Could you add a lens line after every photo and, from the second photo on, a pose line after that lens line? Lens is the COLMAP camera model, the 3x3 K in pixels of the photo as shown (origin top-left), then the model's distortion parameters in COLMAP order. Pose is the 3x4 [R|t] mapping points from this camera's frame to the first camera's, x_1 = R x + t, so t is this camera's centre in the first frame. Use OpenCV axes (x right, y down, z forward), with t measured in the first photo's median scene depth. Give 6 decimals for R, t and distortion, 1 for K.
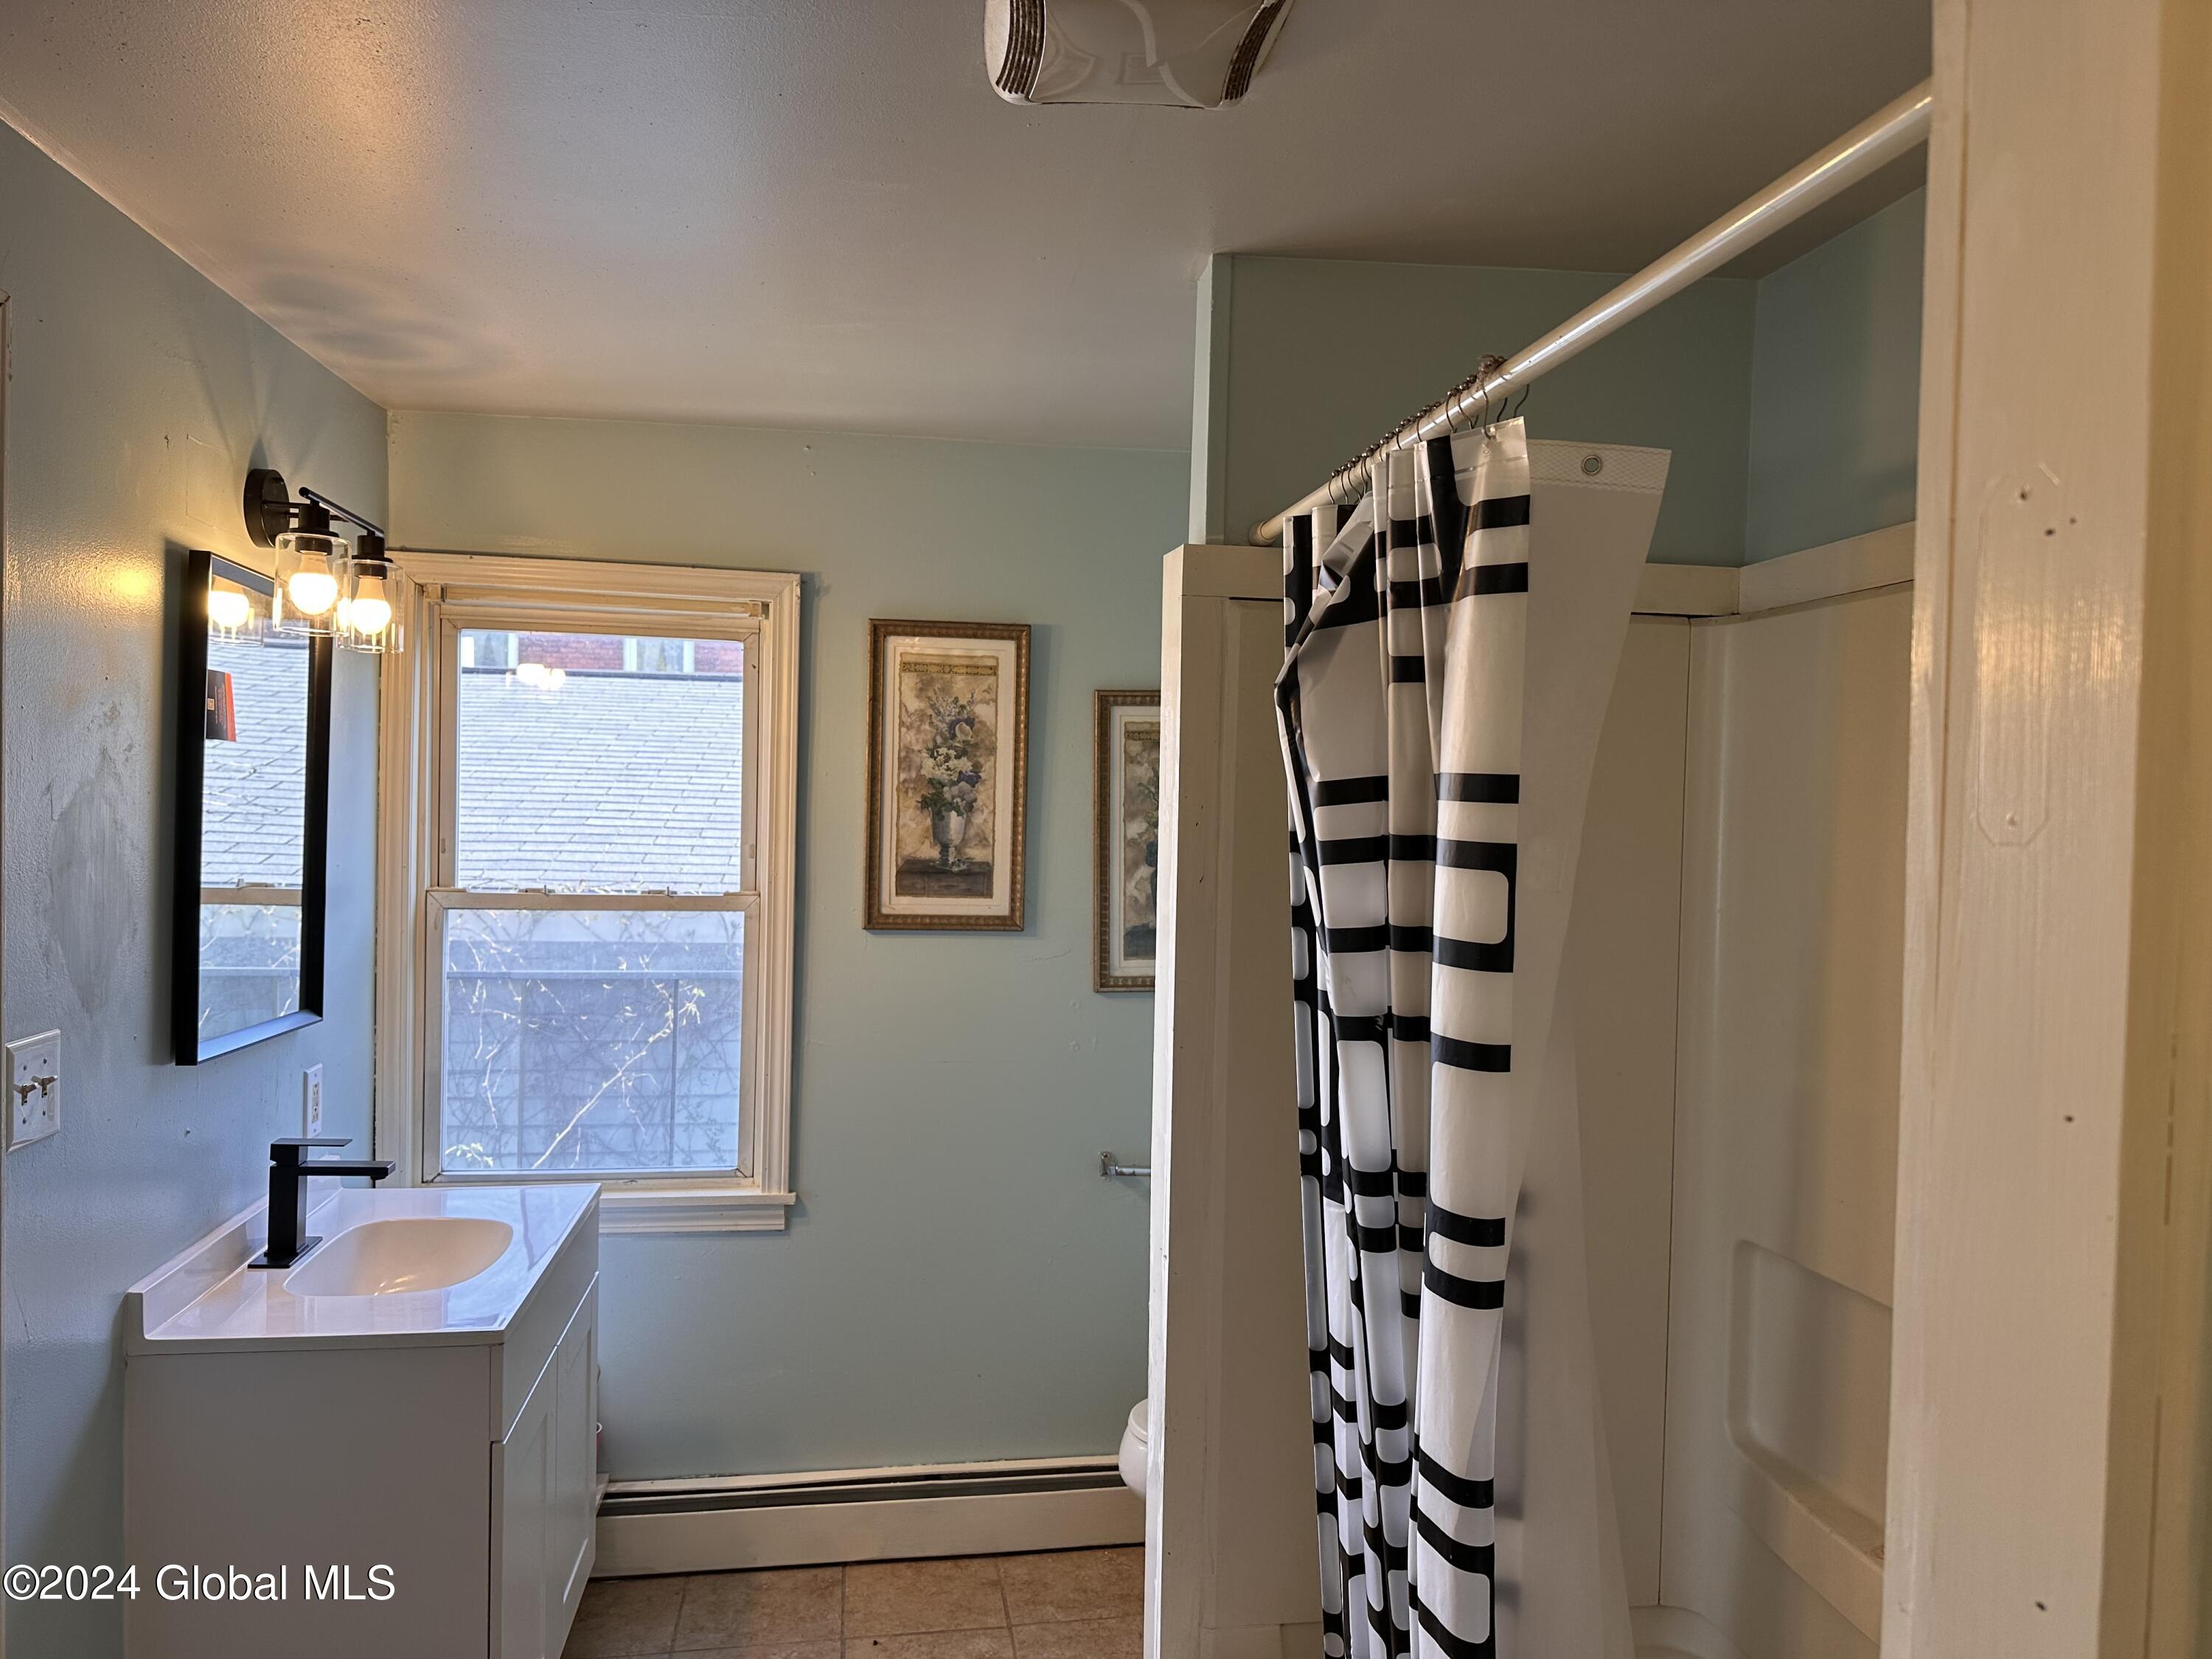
lens RADIAL K [[1537.5, 0, 1106.0], [0, 1537.5, 829.5], [0, 0, 1]] dist [0.089727, -0.125096]
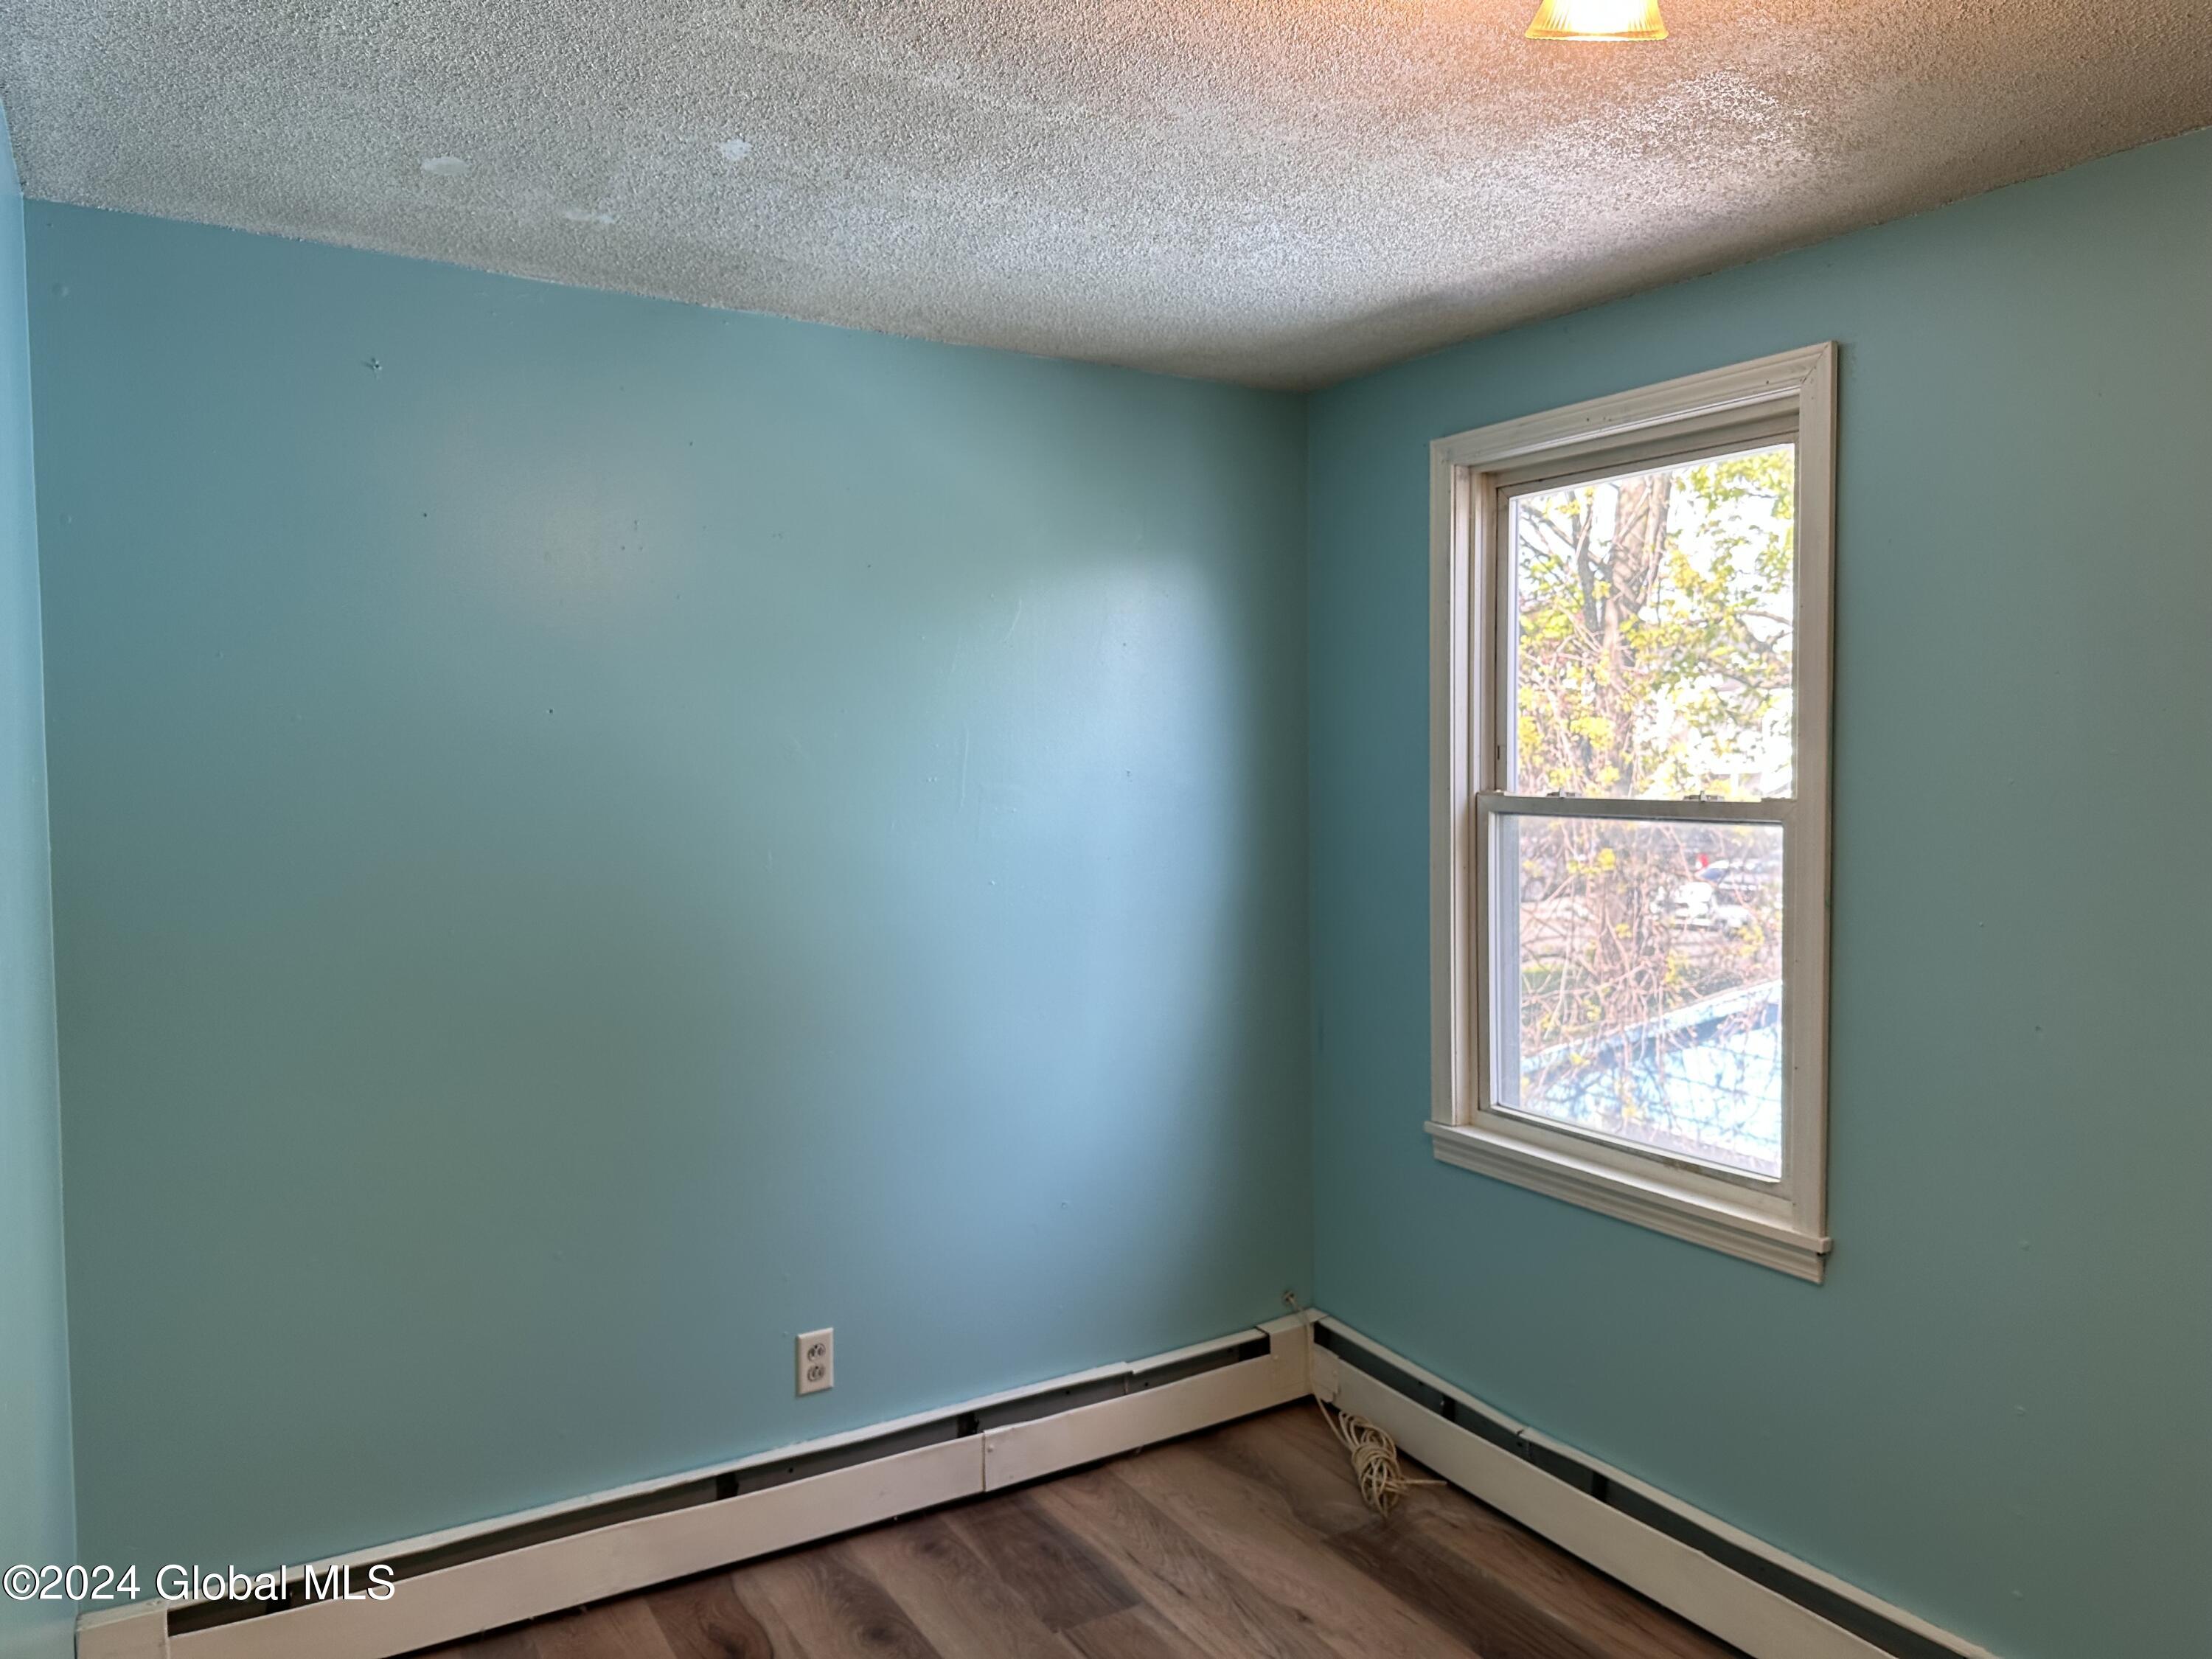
lens RADIAL K [[1537.5, 0, 1106.0], [0, 1537.5, 829.5], [0, 0, 1]] dist [0.089727, -0.125096]
pose [[0.351742, 0.022434, -0.935828, 0.333202], [0.000752, 0.999706, 0.024248, 0.038264], [0.936097, -0.009233, 0.351622, 0.470994]]
